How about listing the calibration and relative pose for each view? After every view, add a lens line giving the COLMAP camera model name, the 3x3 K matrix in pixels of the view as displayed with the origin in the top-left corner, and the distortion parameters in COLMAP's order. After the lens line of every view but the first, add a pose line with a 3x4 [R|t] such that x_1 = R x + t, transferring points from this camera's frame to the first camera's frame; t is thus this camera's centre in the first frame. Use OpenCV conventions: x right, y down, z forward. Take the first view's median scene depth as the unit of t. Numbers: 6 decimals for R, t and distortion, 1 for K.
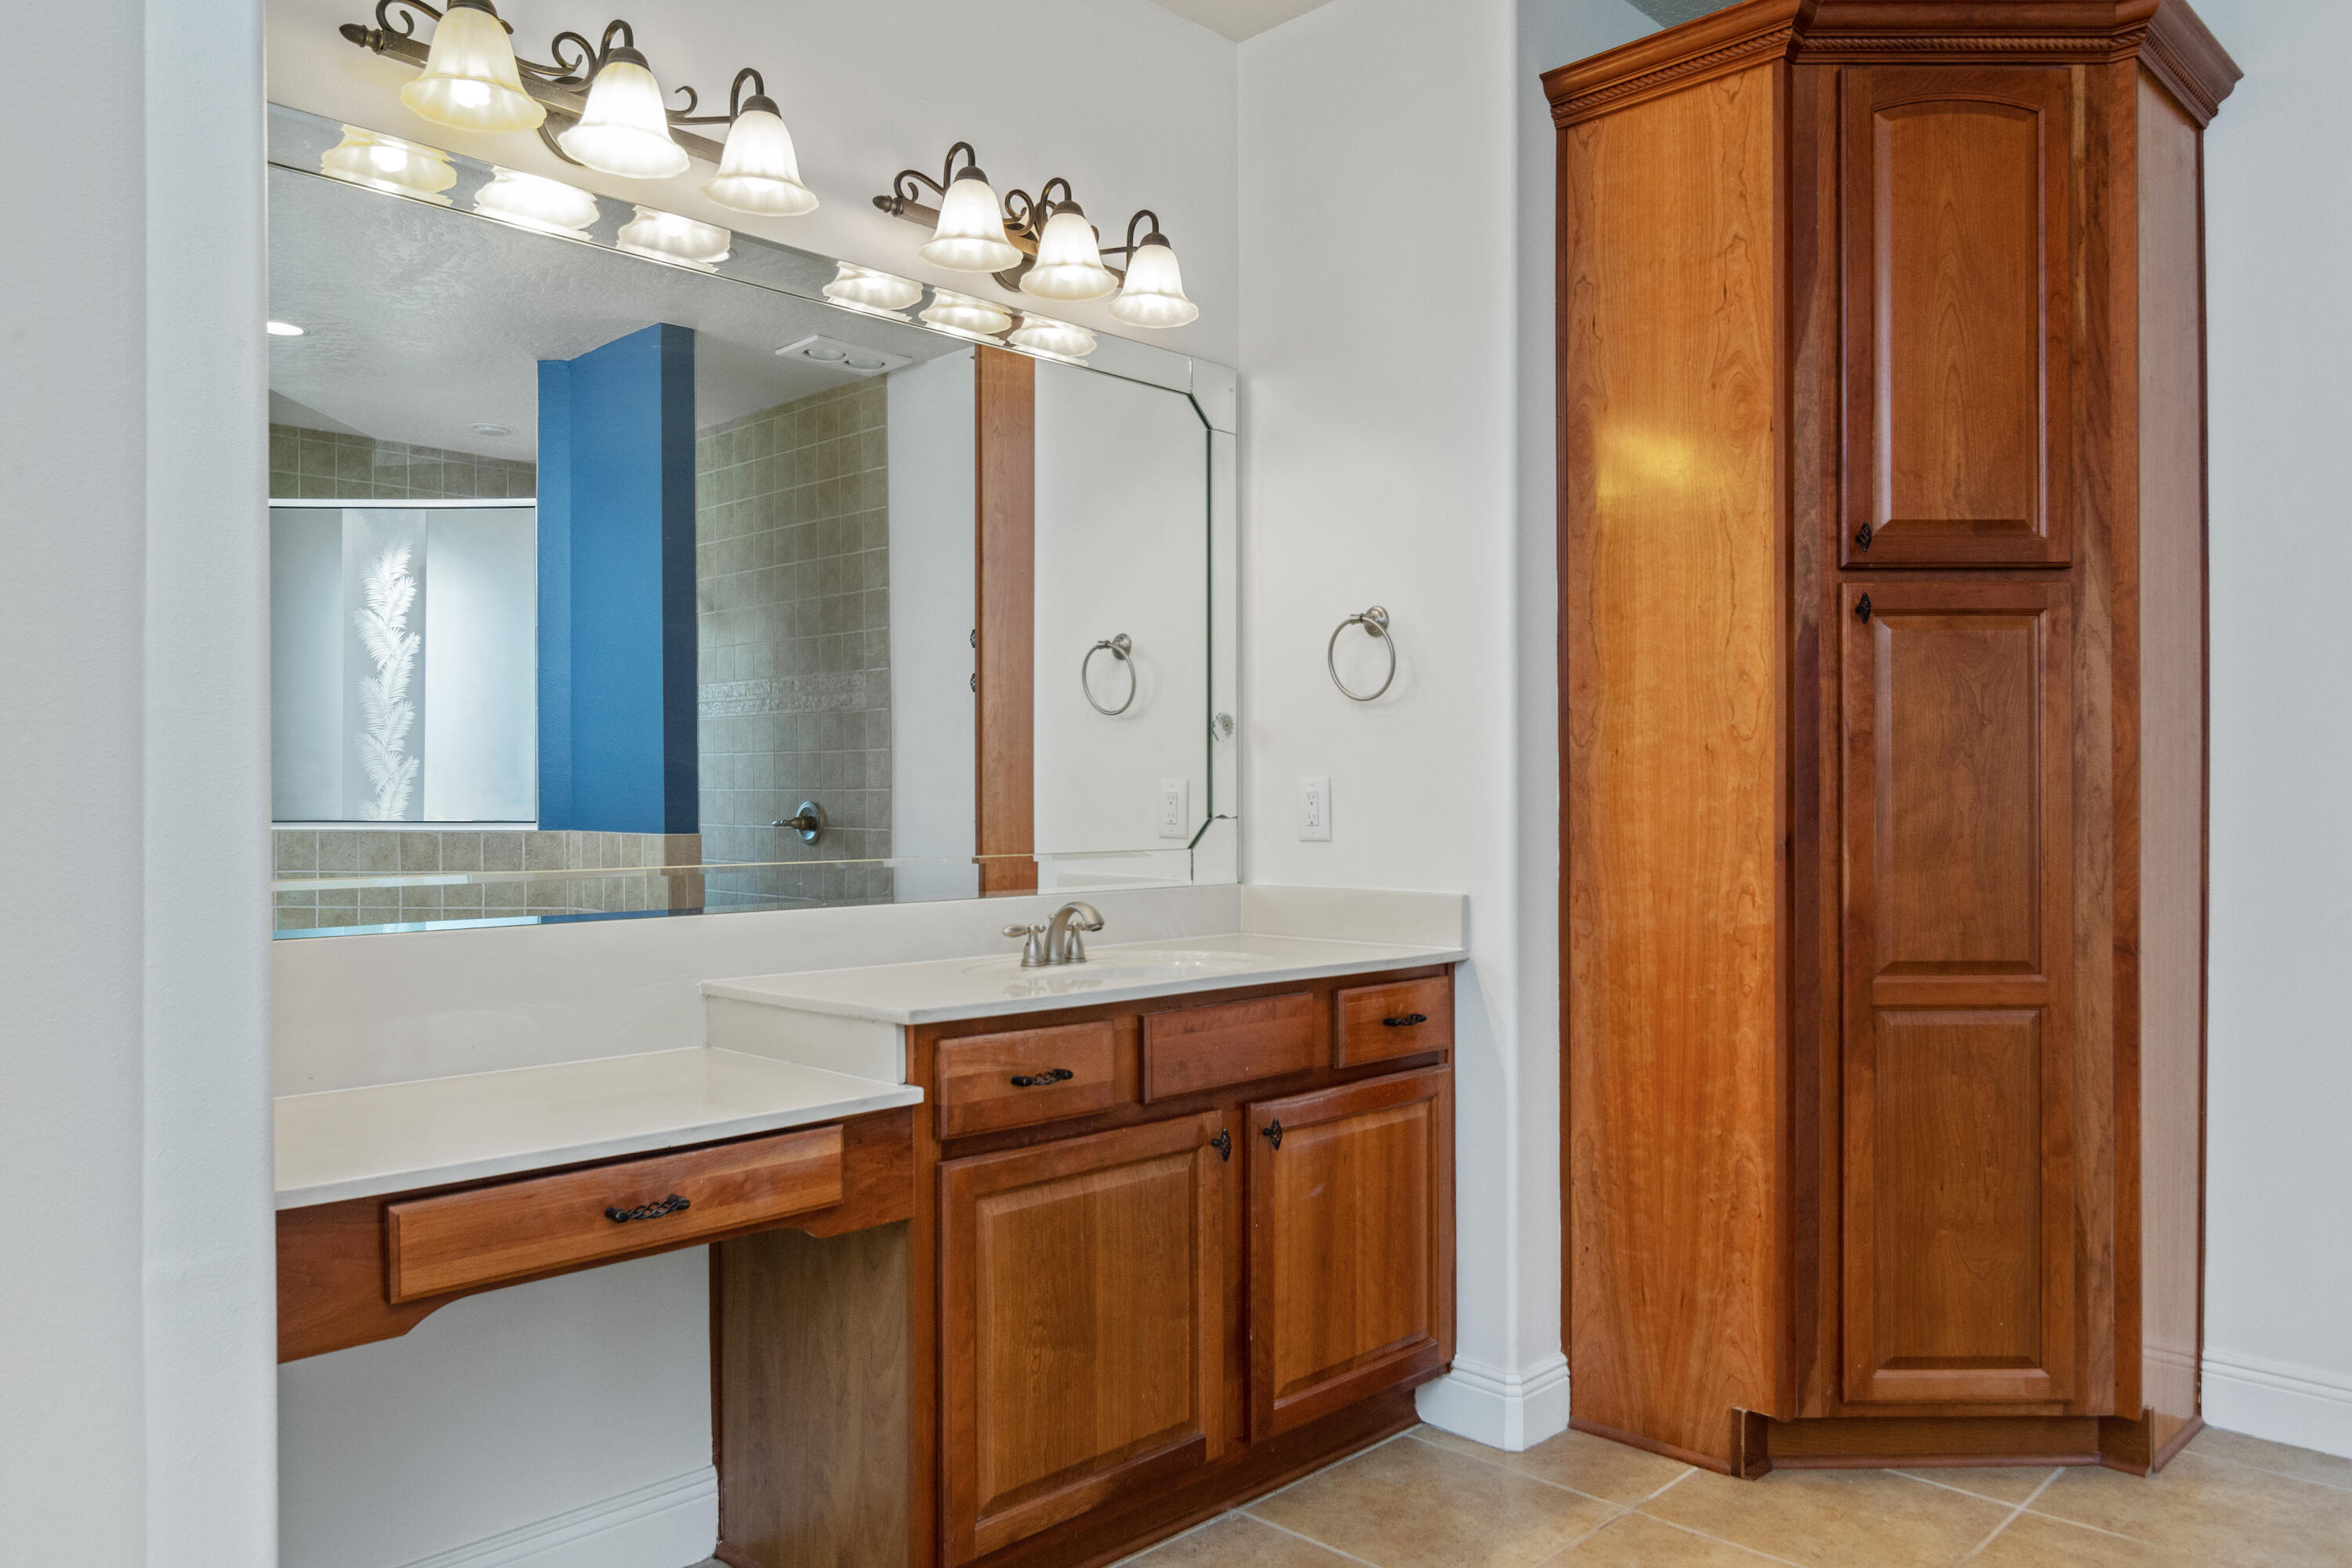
lens RADIAL K [[1476.6, 0, 1172.3], [0, 1476.6, 832.4], [0, 0, 1]] dist [-0.001277, 0.000959]
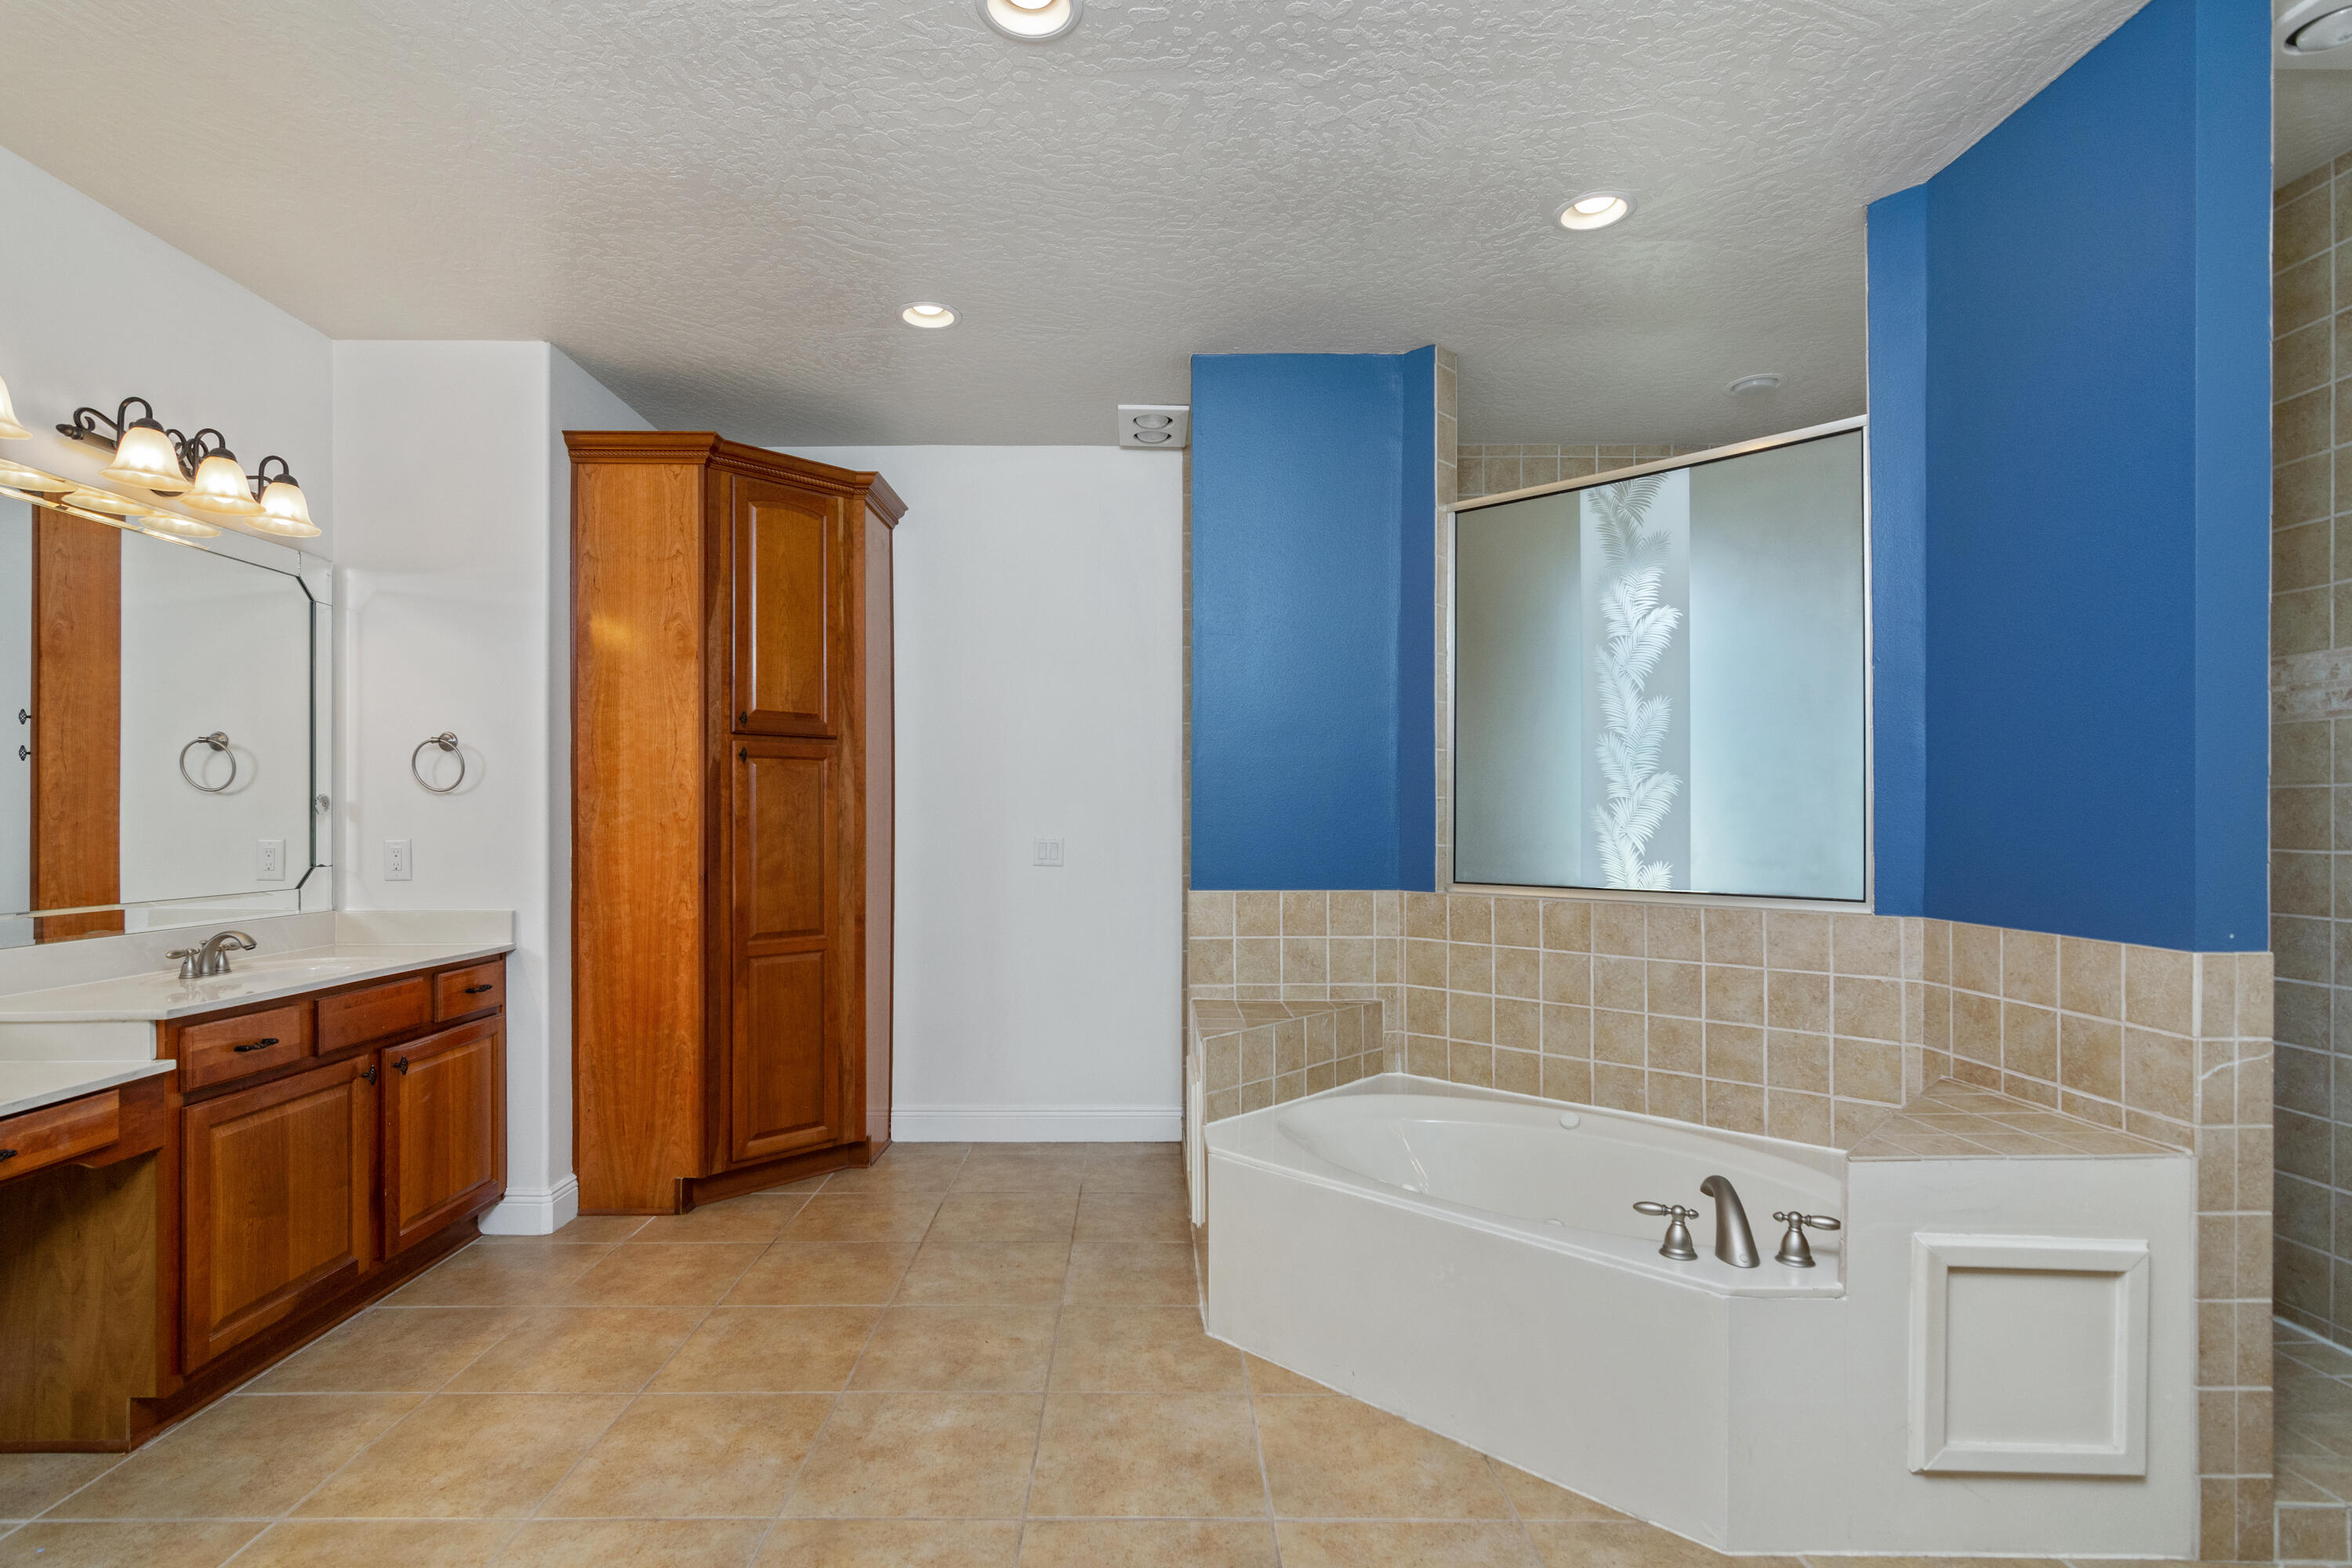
lens RADIAL K [[1148.0, 0, 1190.1], [0, 1148.0, 818.0], [0, 0, 1]] dist [0.002787, 0.000615]
pose [[0.657990, 0.007184, 0.752992, -0.288087], [0.001773, 0.999937, -0.011090, -0.048607], [-0.753024, 0.008633, 0.657936, -0.448555]]
